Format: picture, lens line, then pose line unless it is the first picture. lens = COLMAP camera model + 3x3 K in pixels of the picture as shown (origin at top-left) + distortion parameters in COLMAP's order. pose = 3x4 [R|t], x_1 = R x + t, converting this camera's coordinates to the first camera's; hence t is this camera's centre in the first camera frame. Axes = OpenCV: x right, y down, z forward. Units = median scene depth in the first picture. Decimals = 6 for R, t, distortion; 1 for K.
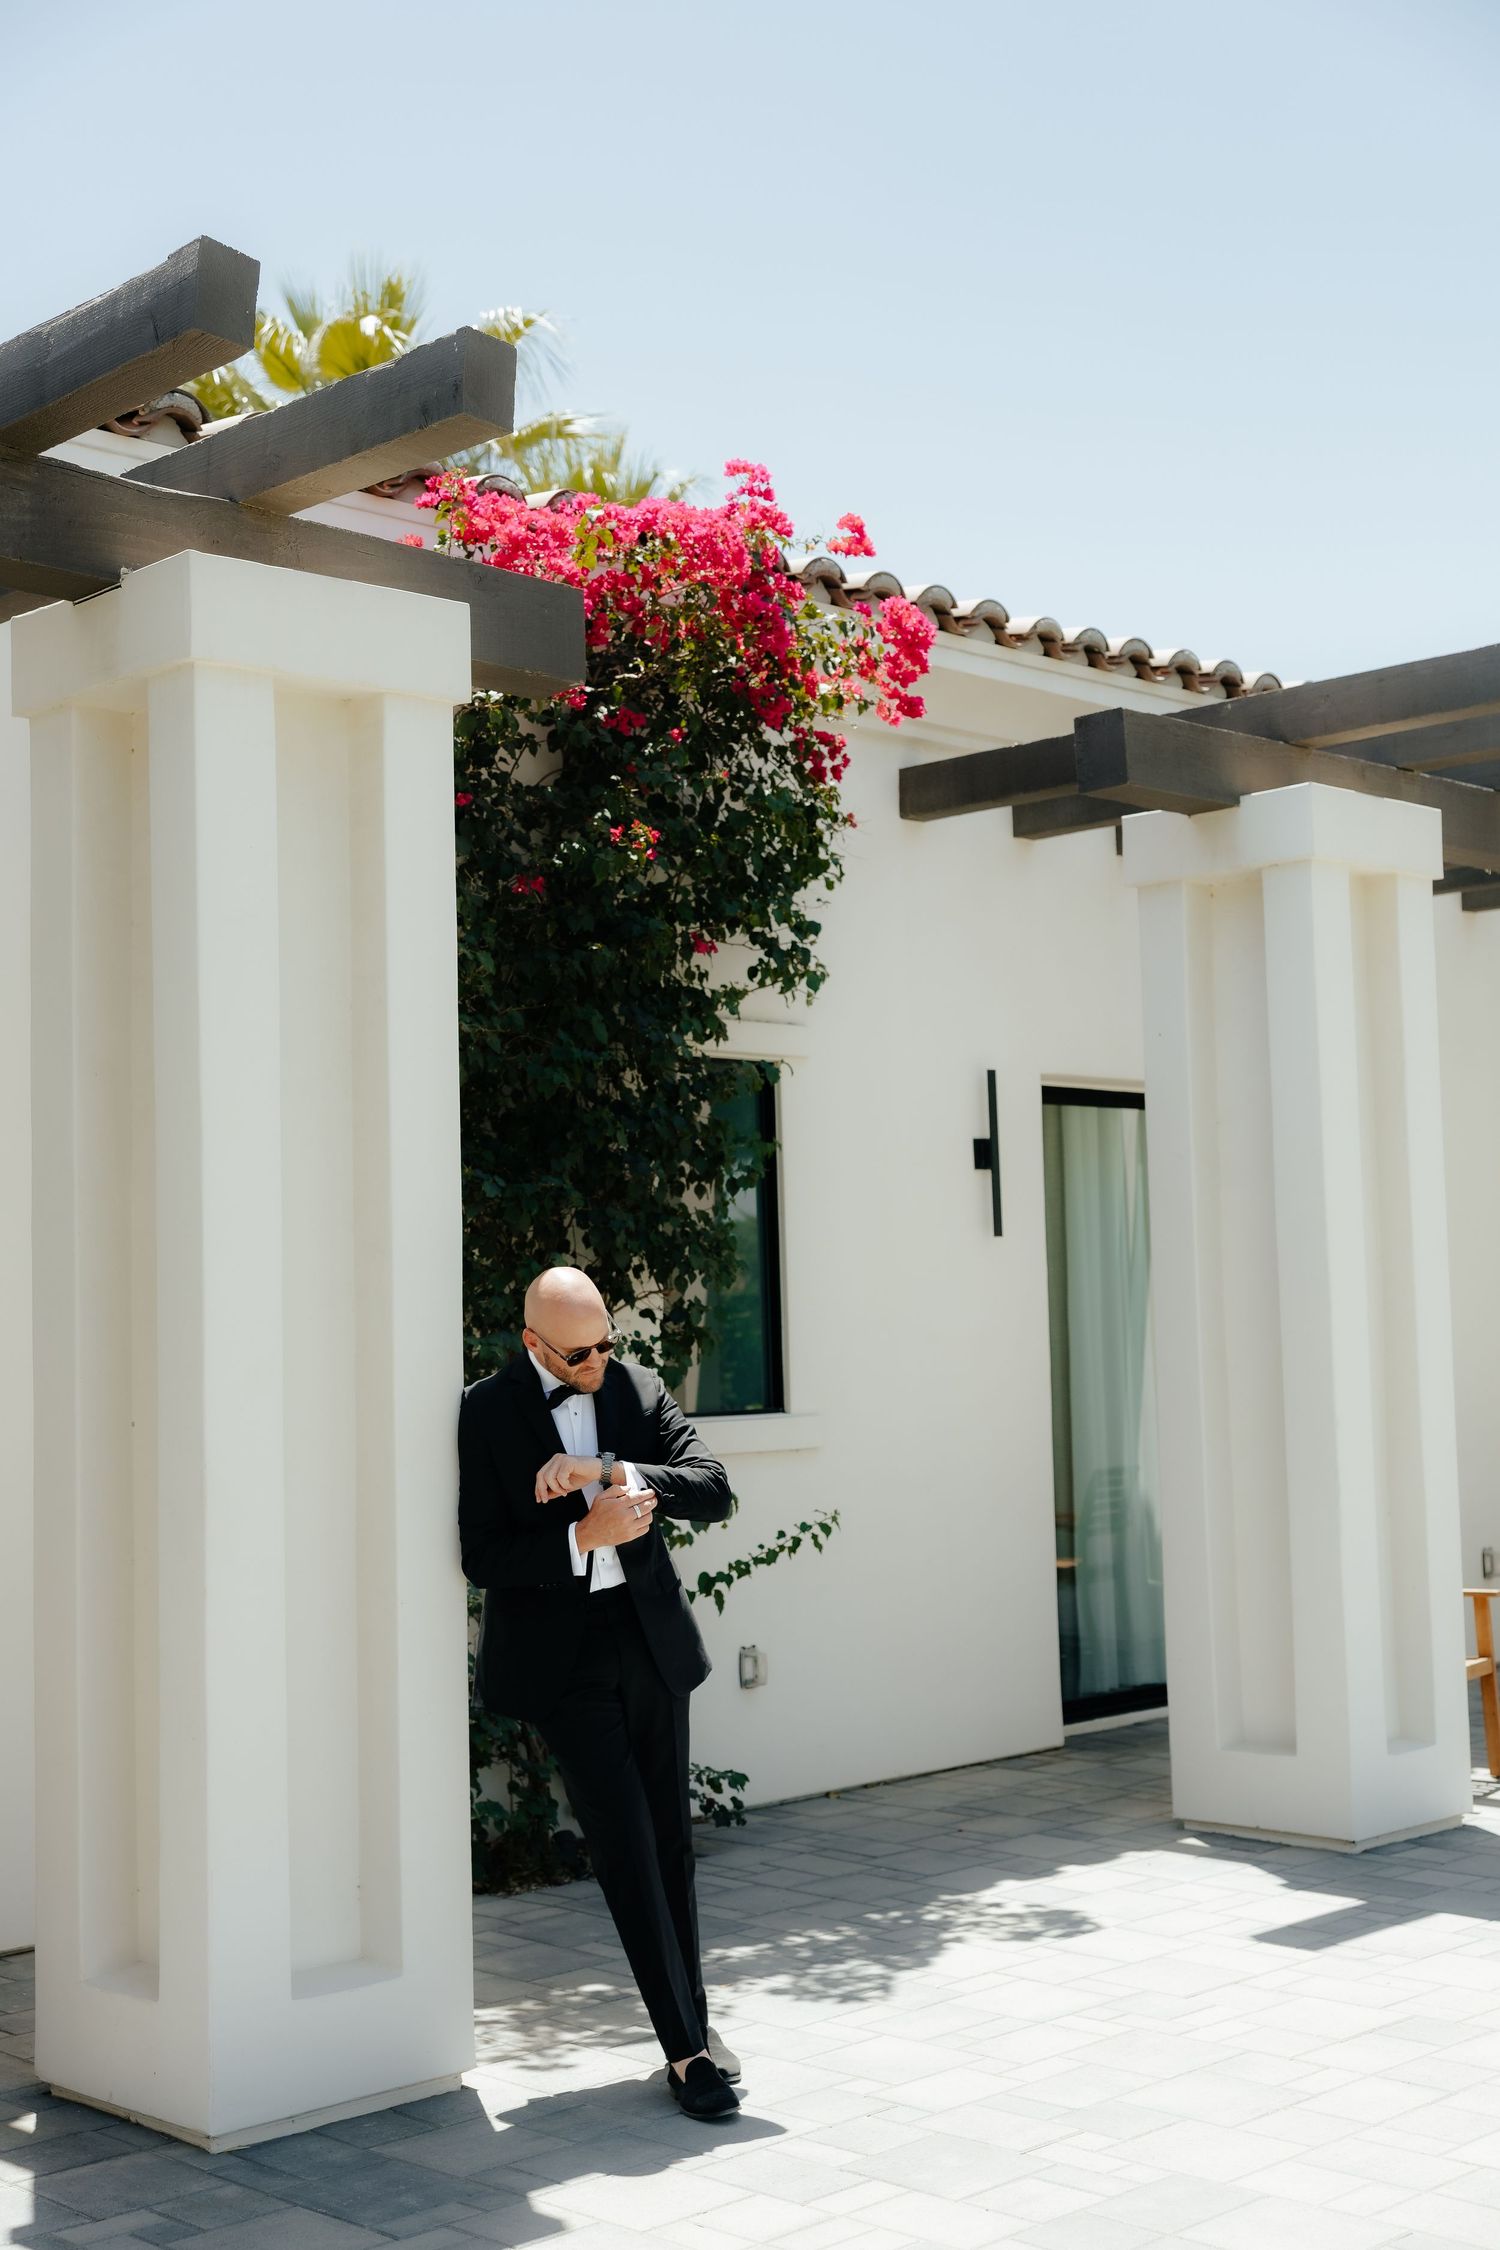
lens RADIAL K [[2837.9, 0, 743.0], [0, 2837.9, 1122.7], [0, 0, 1]] dist [0.000183, 0.000000]
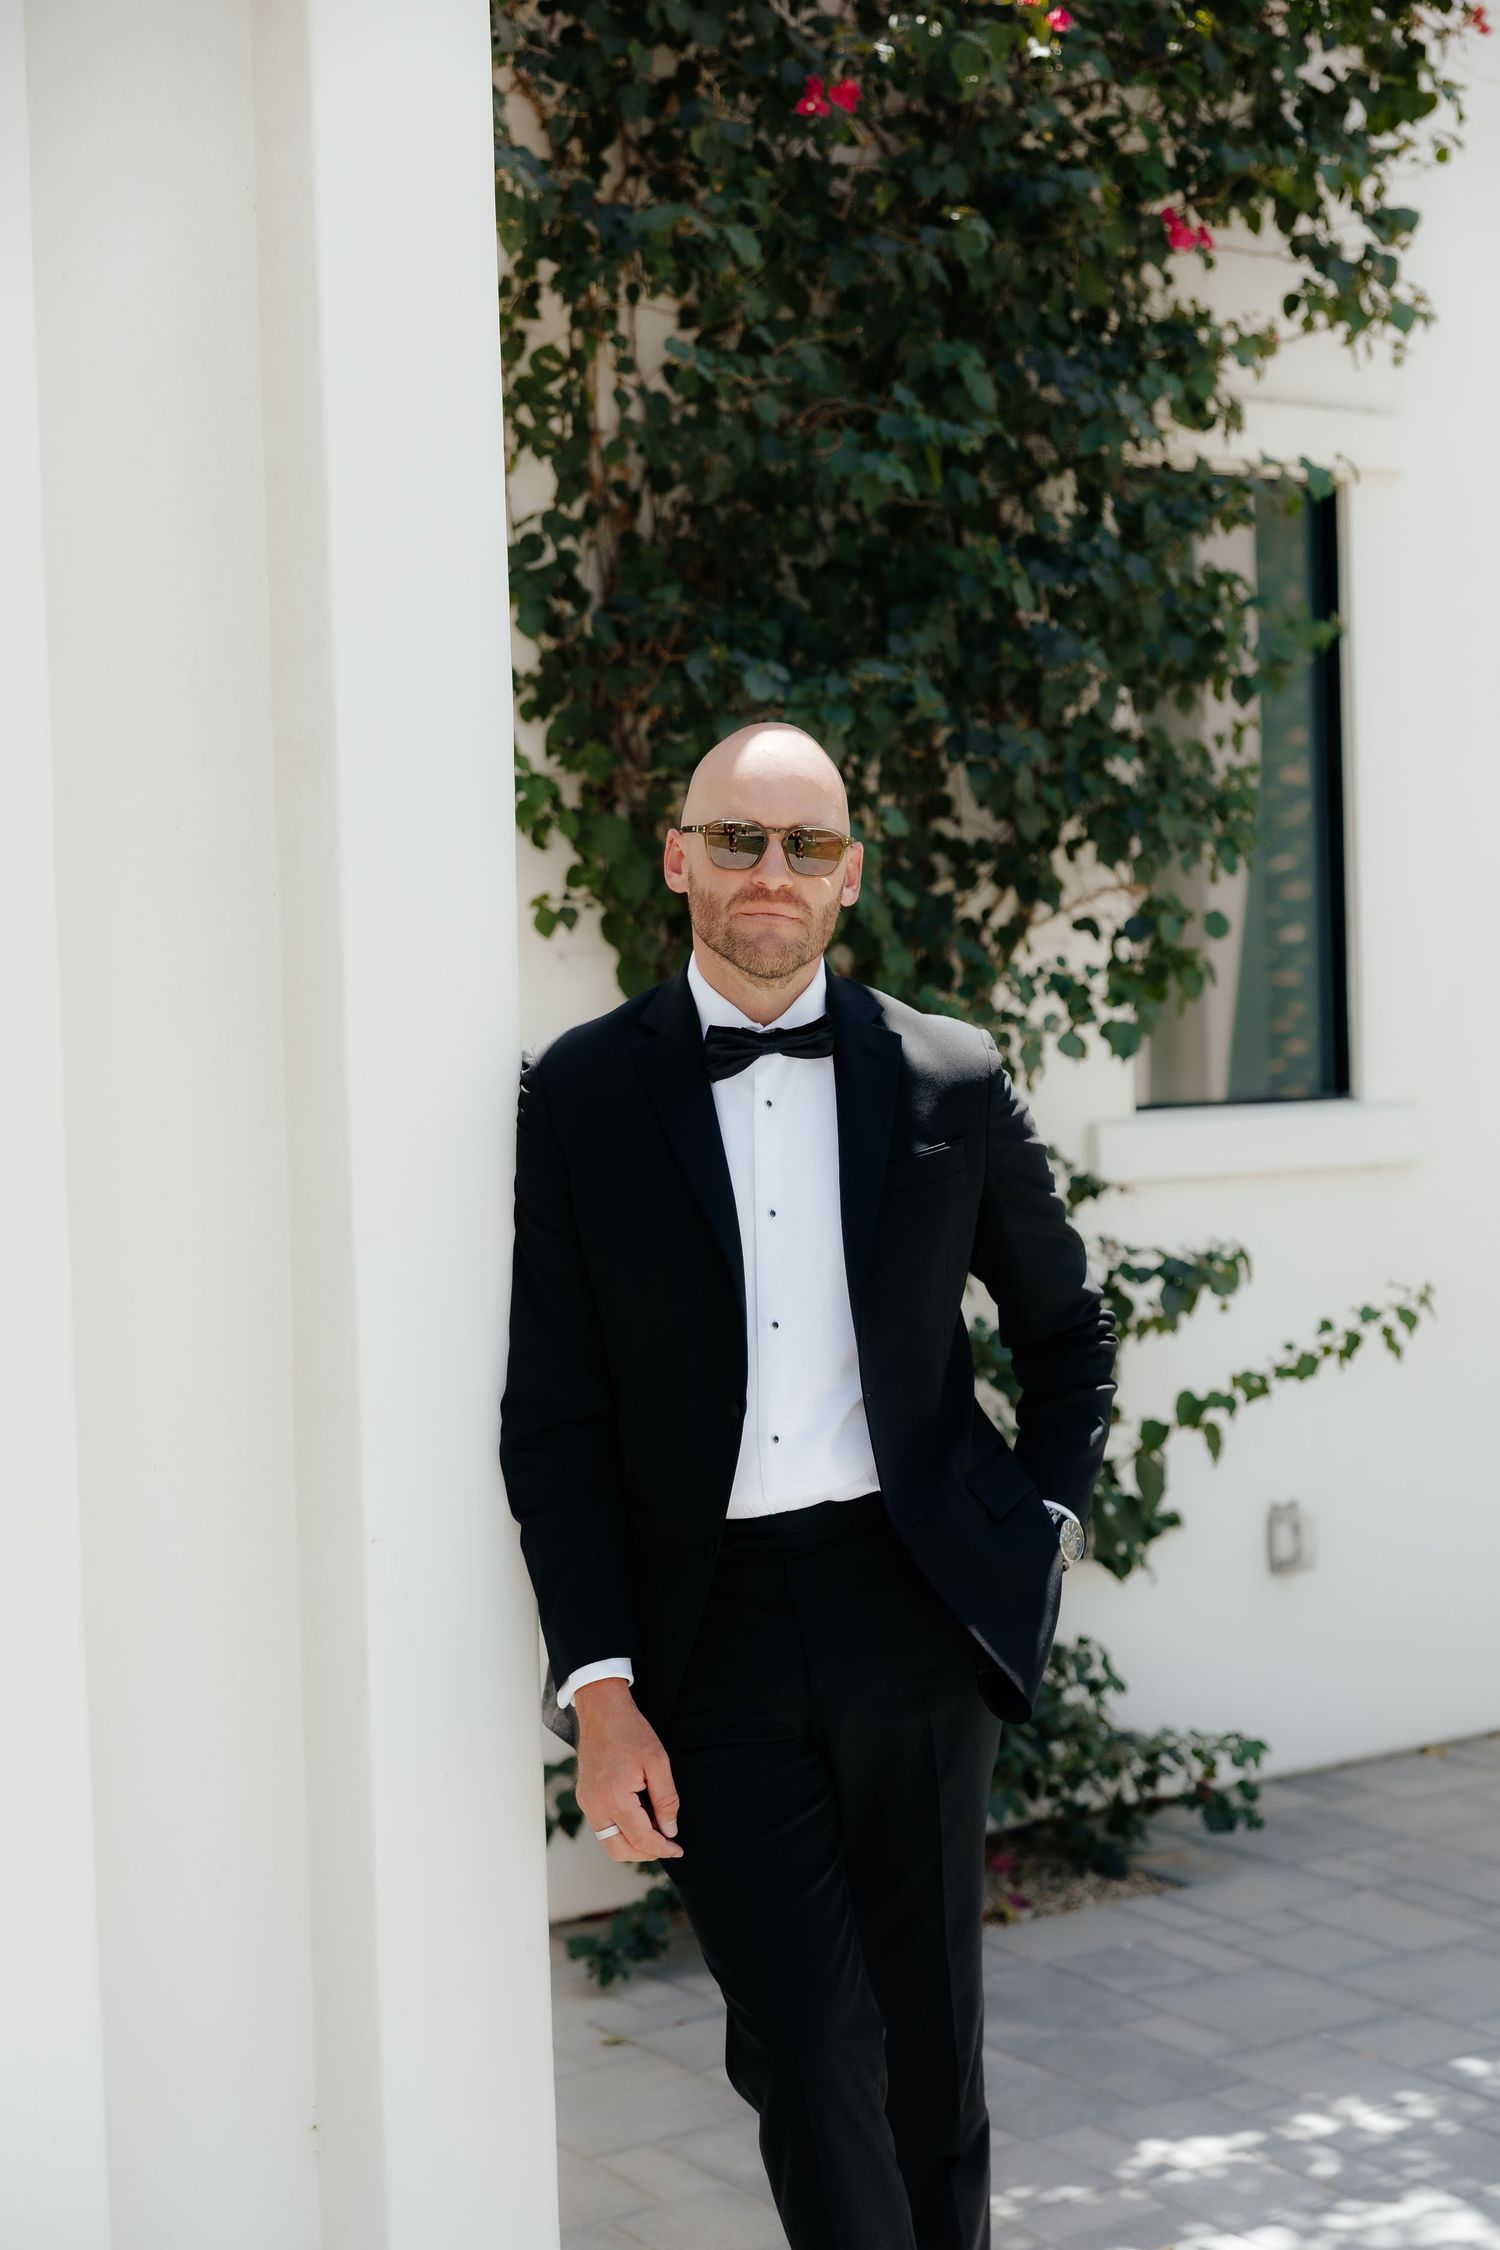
lens RADIAL K [[3621.9, 0, 754.3], [0, 3621.9, 1135.5], [0, 0, 1]] dist [-0.006350, 0.000000]
pose [[0.984565, 0.009256, -0.174774, 0.026327], [0.011128, 0.993269, 0.115293, 0.026156], [0.174665, -0.115458, 0.977835, 0.296045]]
